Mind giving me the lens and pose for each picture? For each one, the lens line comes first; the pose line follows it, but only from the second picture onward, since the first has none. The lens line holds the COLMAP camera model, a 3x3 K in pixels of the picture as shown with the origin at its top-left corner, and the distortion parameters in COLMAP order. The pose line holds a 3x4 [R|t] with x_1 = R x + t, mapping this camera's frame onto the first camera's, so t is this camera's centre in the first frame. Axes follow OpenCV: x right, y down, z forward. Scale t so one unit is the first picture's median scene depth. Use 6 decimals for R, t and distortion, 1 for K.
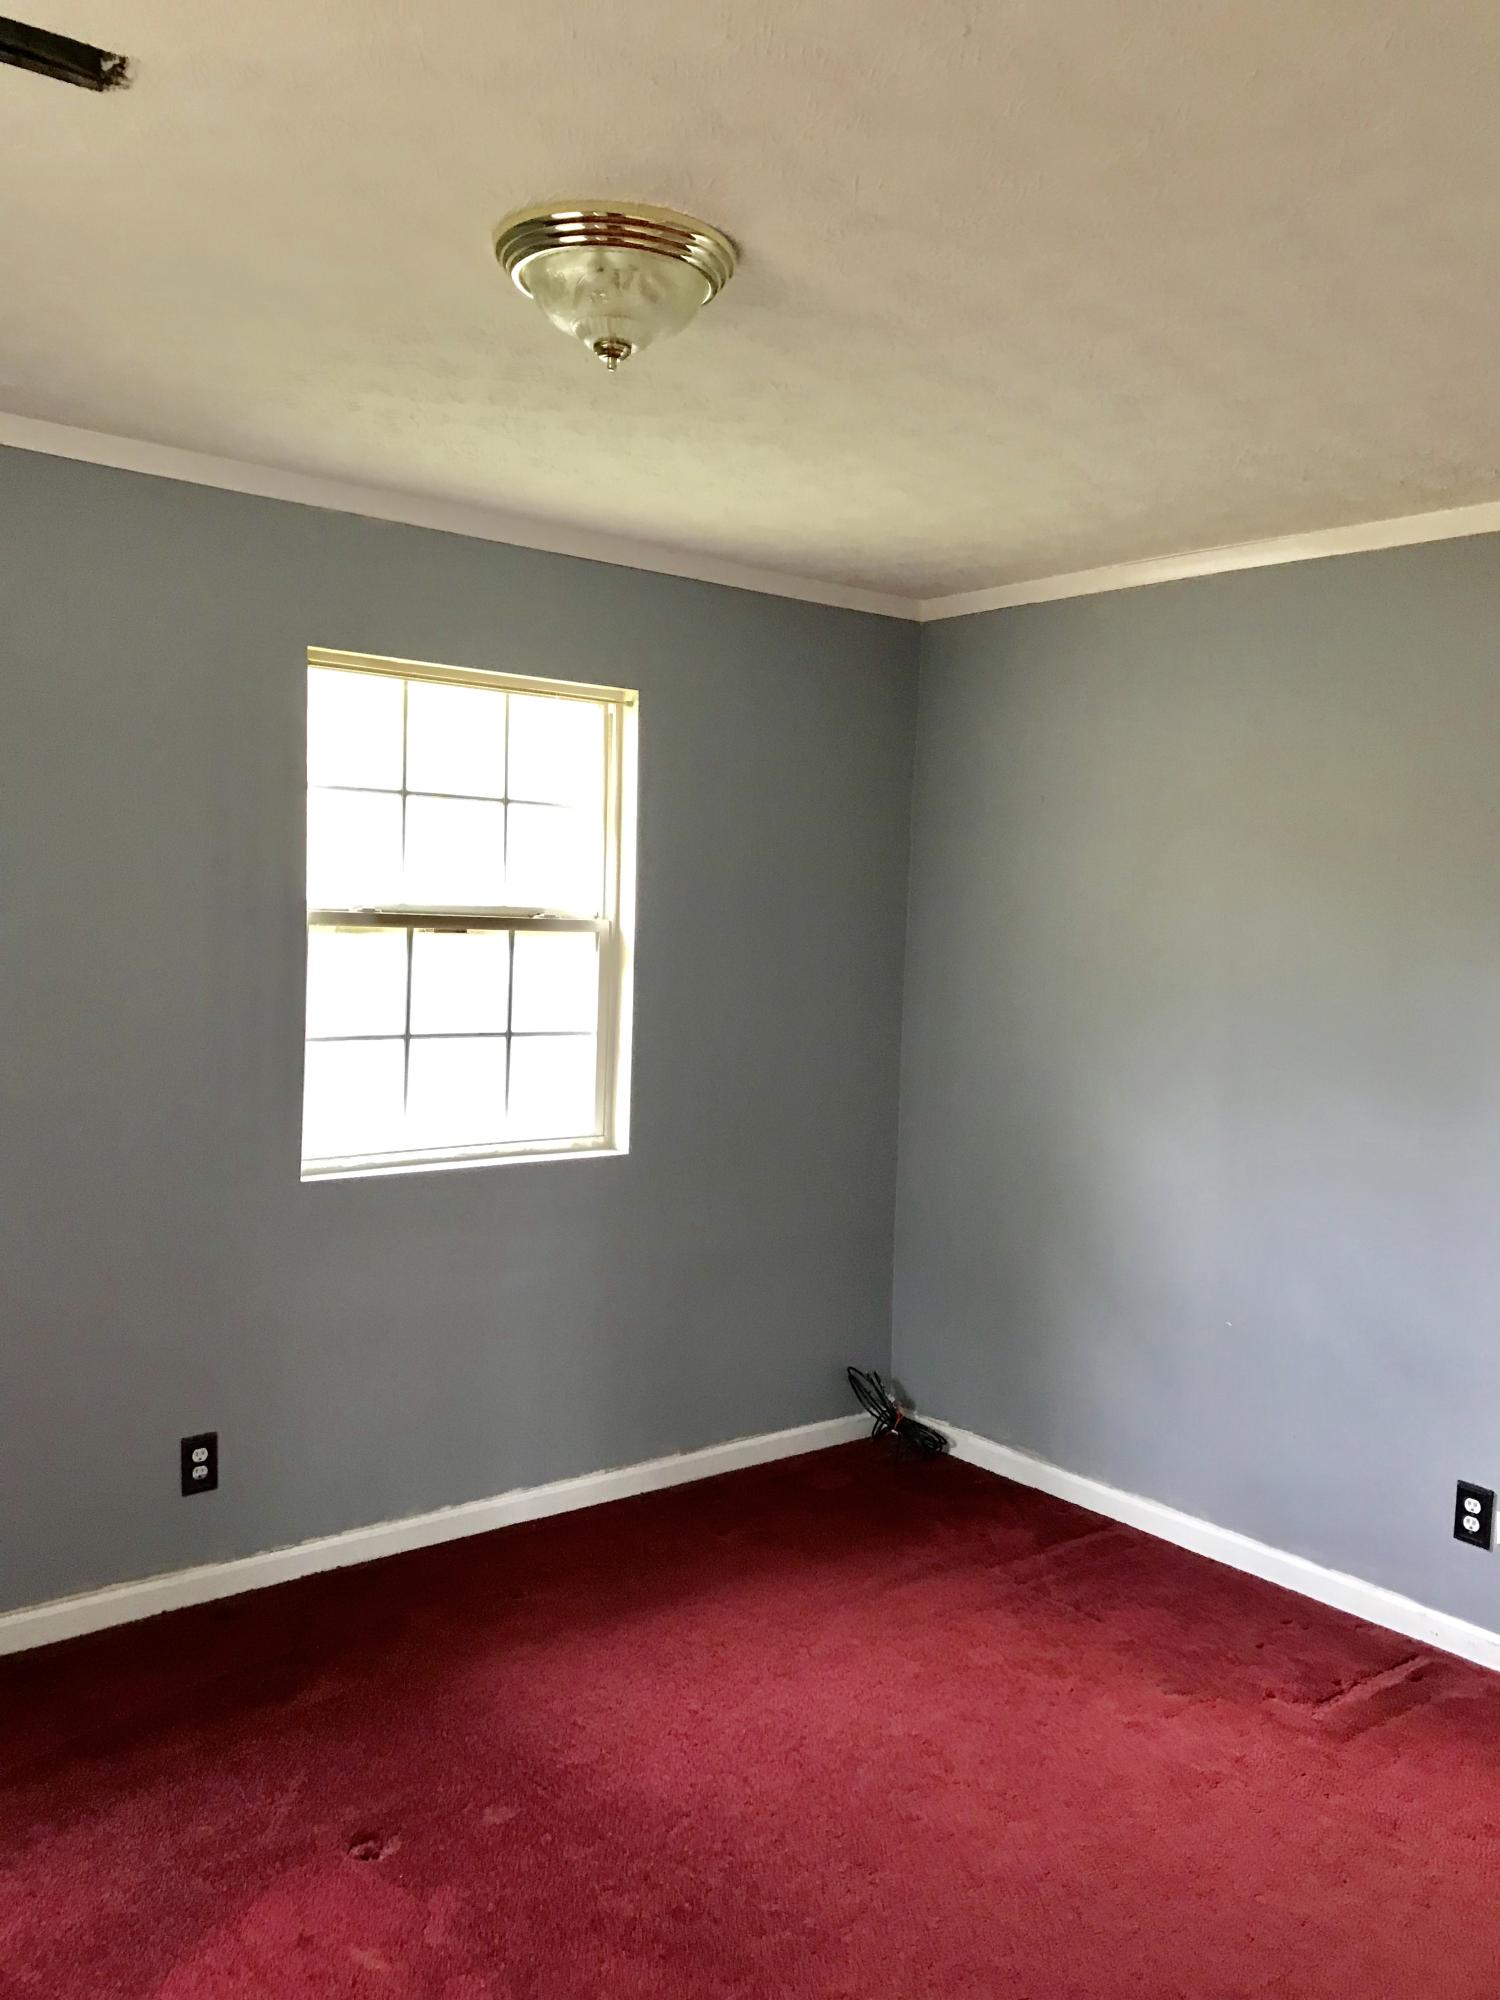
lens RADIAL K [[1632.5, 0, 747.7], [0, 1632.5, 989.1], [0, 0, 1]] dist [0.021646, -0.002991]
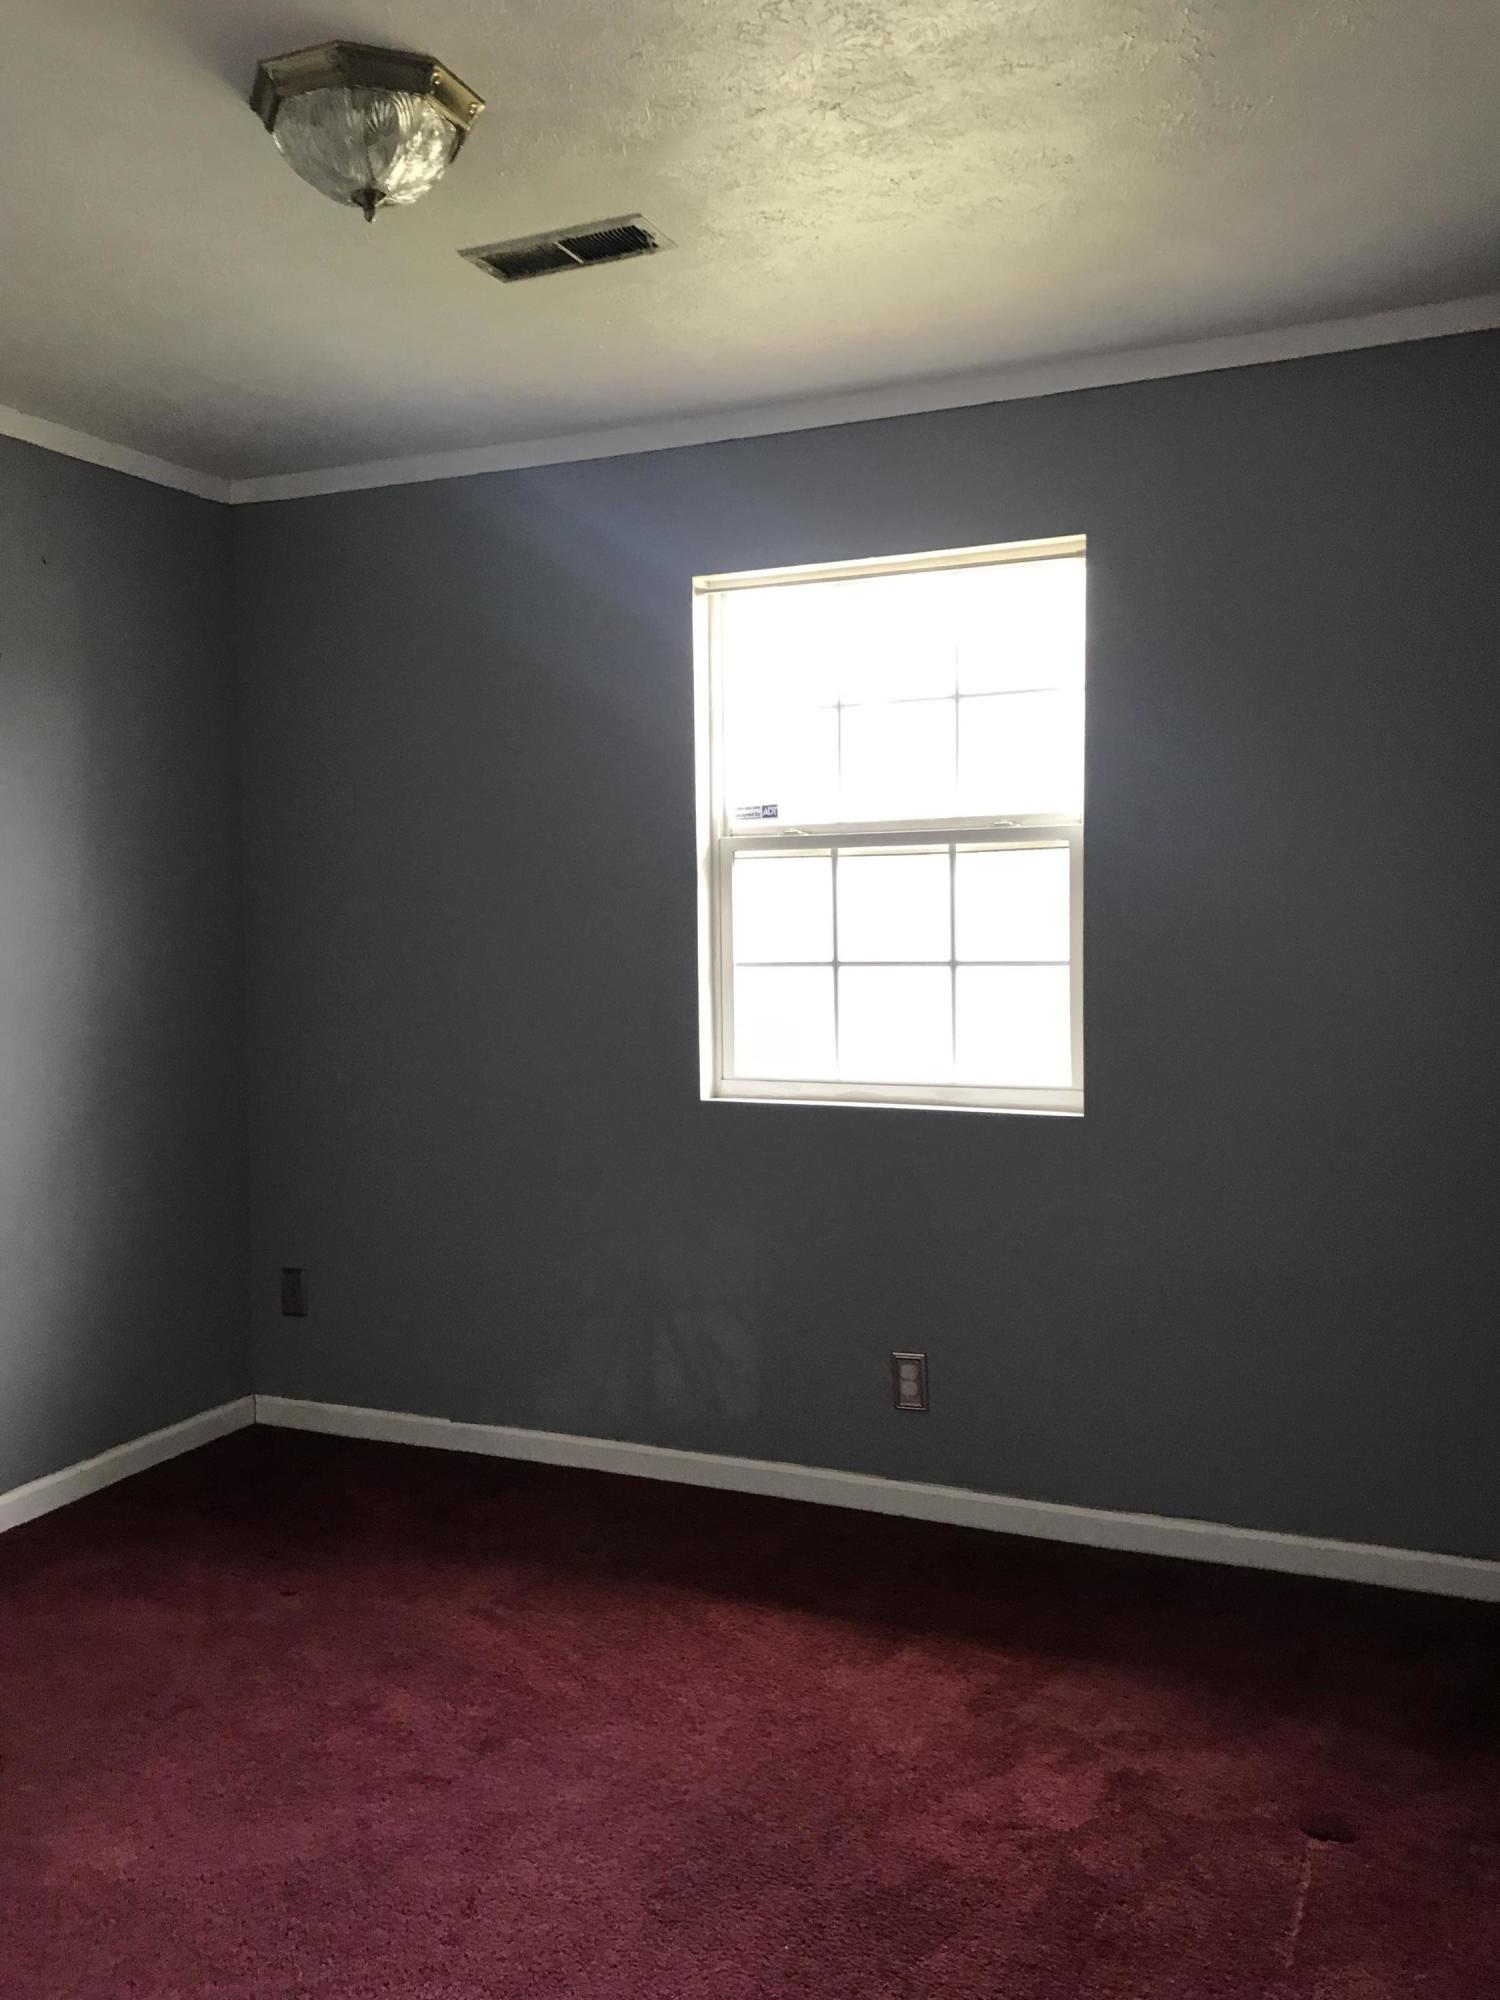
lens RADIAL K [[1632.5, 0, 747.7], [0, 1632.5, 989.1], [0, 0, 1]] dist [0.021646, -0.002991]
pose [[0.469684, 0.035410, -0.882124, 0.601210], [0.016523, 0.998668, 0.048886, -0.003454], [0.882680, -0.037536, 0.468473, 0.508264]]
